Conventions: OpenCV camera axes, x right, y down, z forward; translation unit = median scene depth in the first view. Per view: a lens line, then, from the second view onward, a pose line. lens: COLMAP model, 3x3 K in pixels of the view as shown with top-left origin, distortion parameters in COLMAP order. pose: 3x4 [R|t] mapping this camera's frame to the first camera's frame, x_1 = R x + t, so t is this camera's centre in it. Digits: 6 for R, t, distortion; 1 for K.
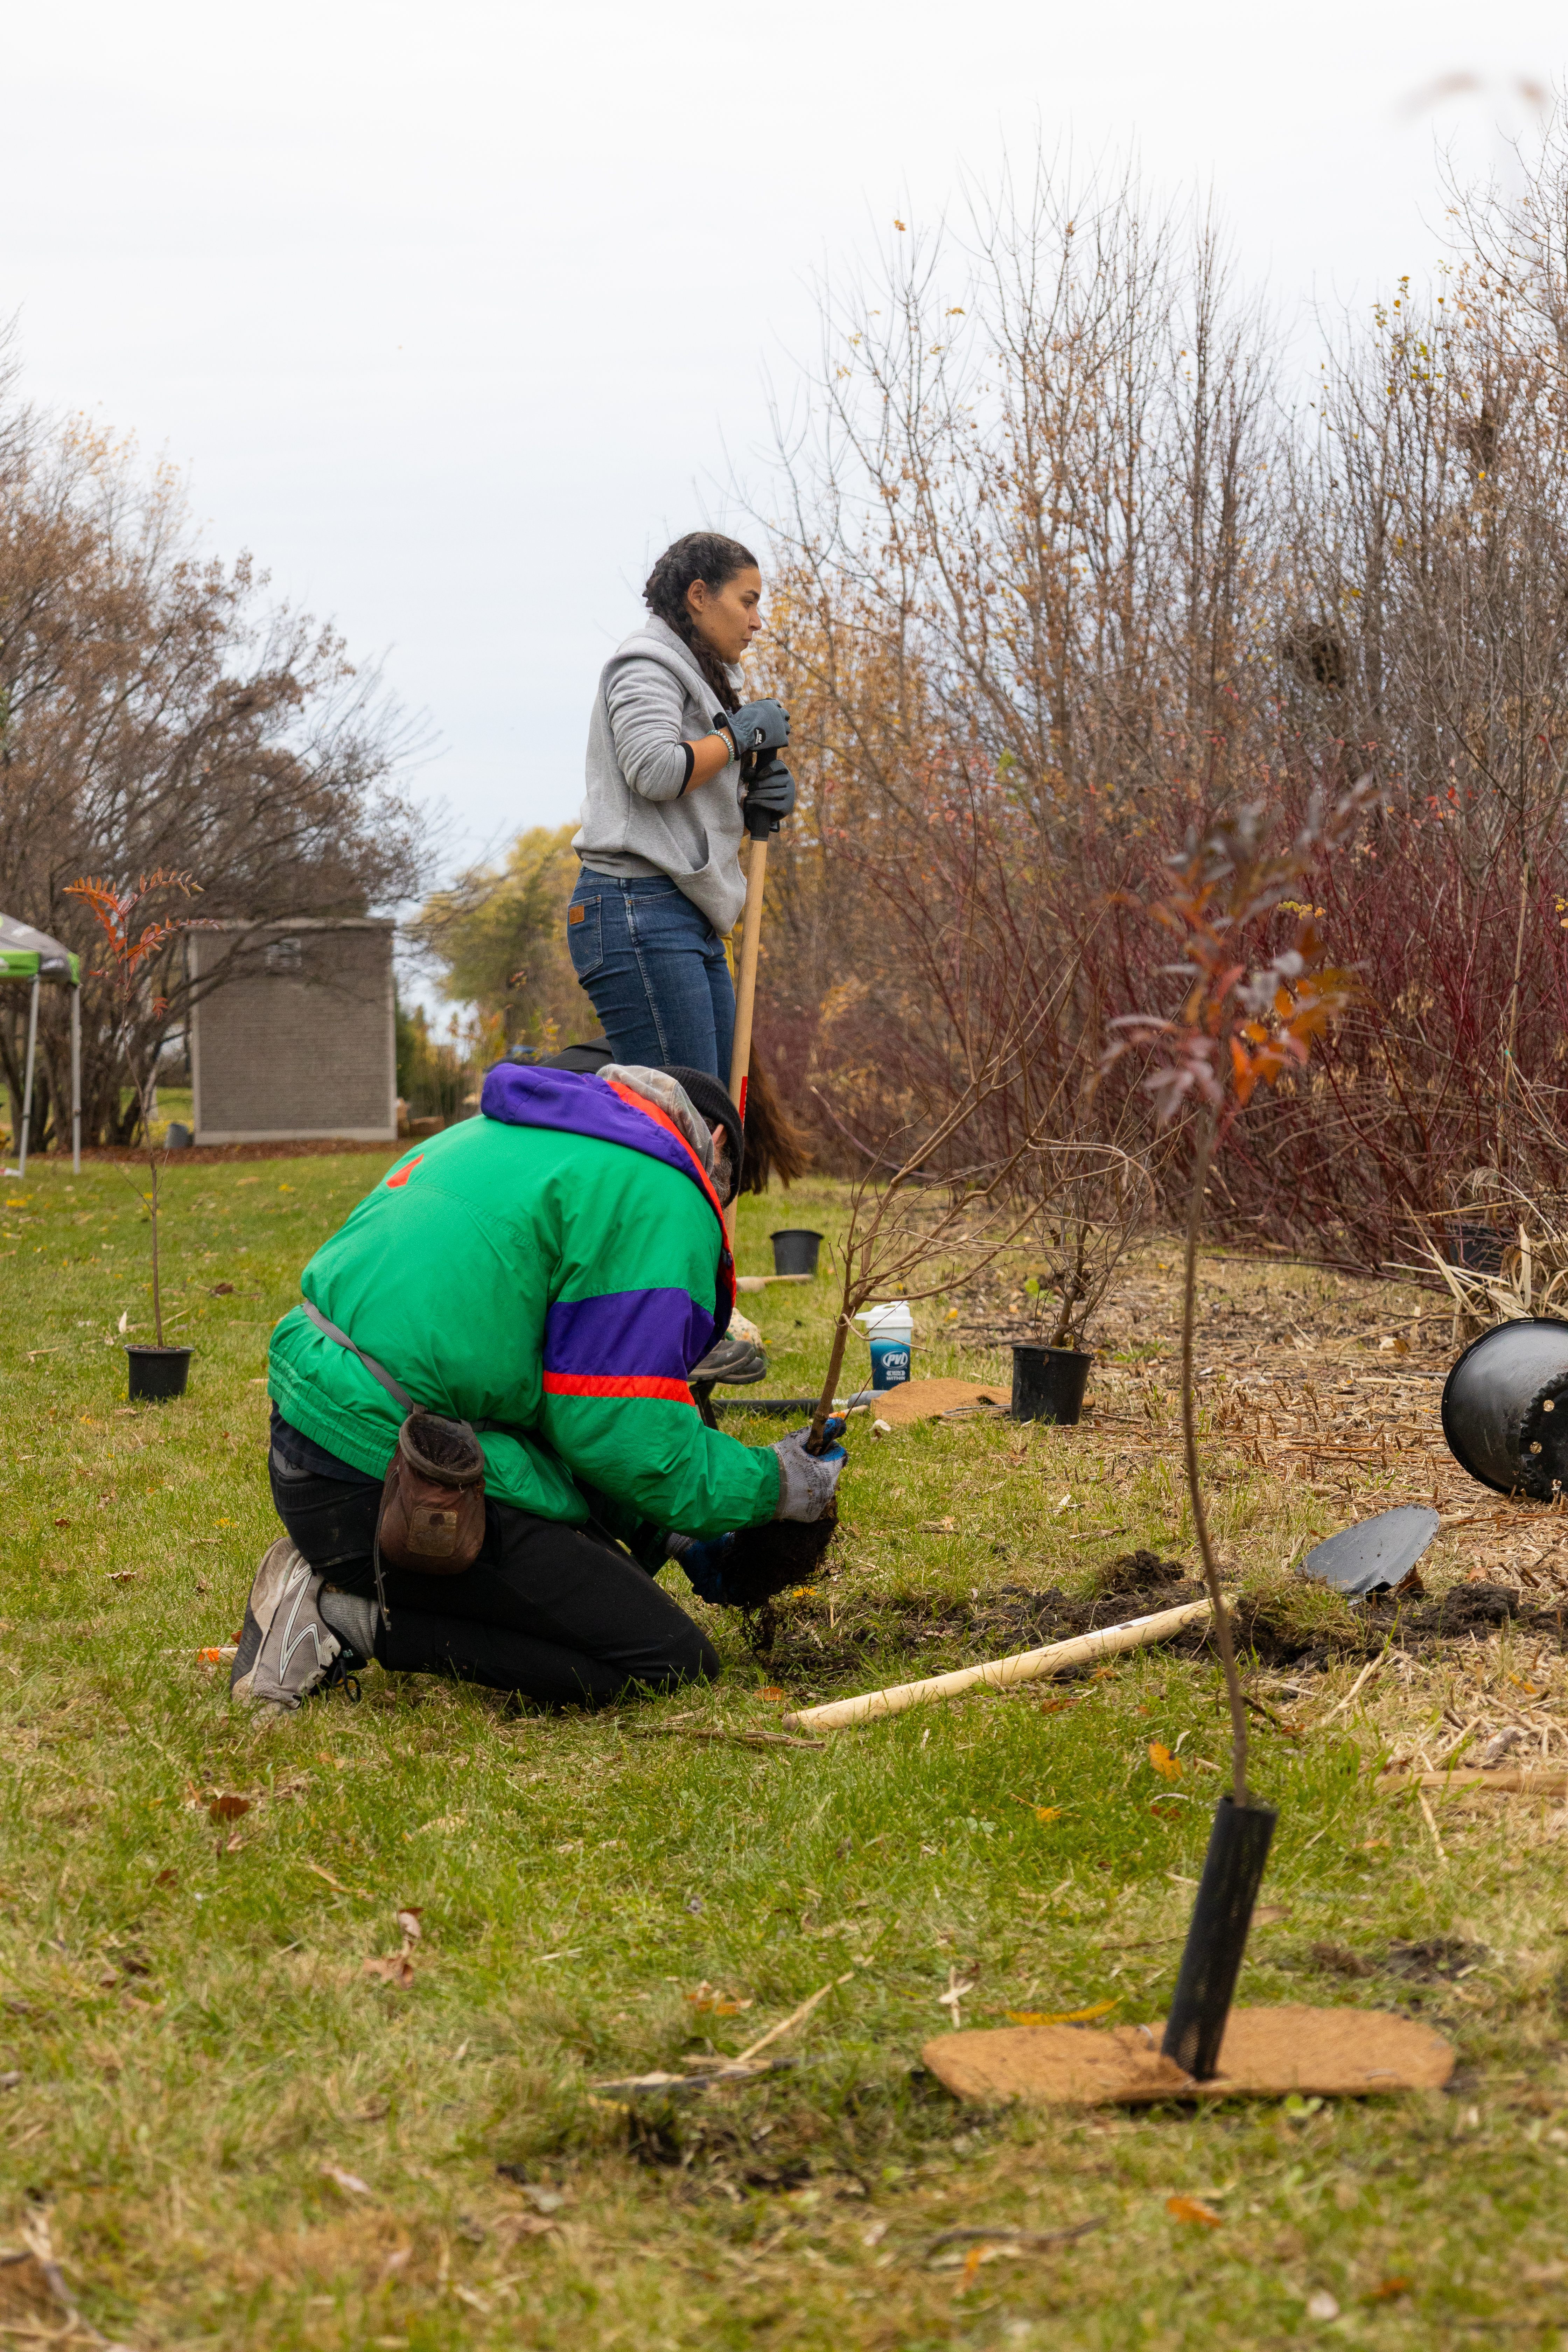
lens RADIAL K [[6005.5, 0, 780.3], [0, 6005.5, 1174.7], [0, 0, 1]] dist [0.004741, 0.000000]
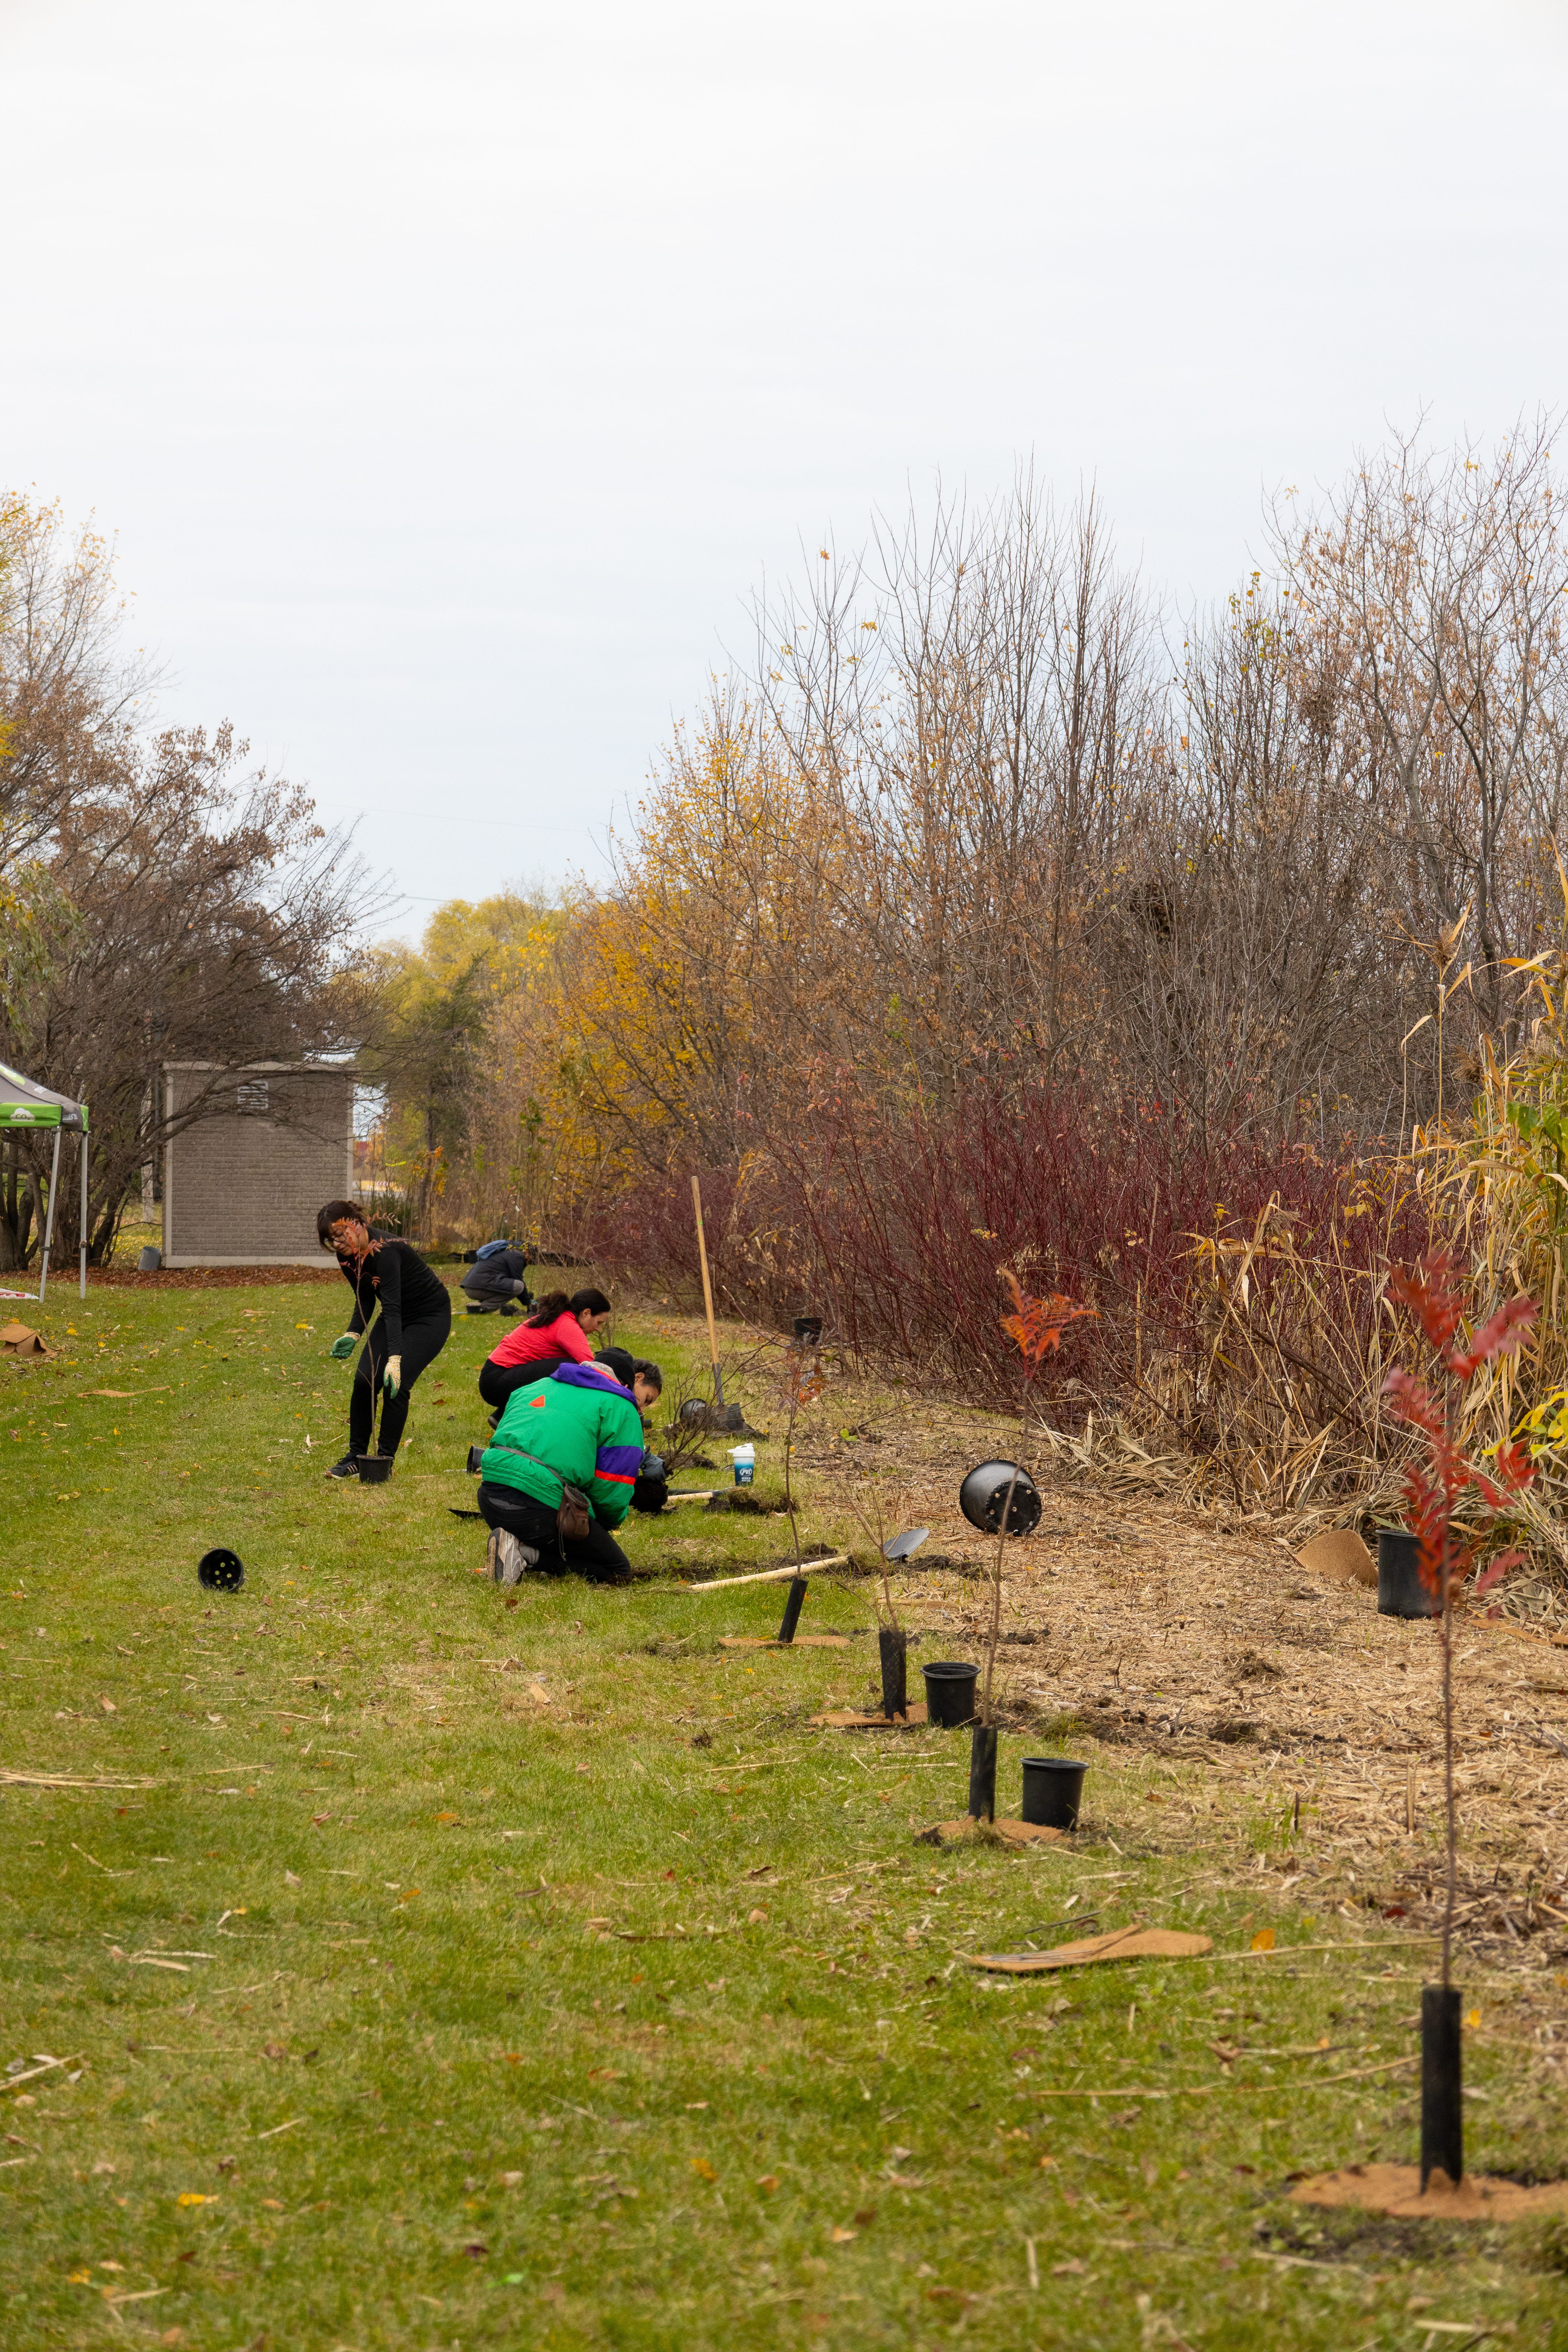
lens RADIAL K [[9254.9, 0, 791.3], [0, 9254.9, 1180.3], [0, 0, 1]] dist [0.446725, 0.000000]
pose [[0.999601, 0.027256, 0.007459, 0.002394], [-0.027230, 0.999623, -0.003511, -0.018278], [-0.007552, 0.003306, 0.999966, -0.681434]]
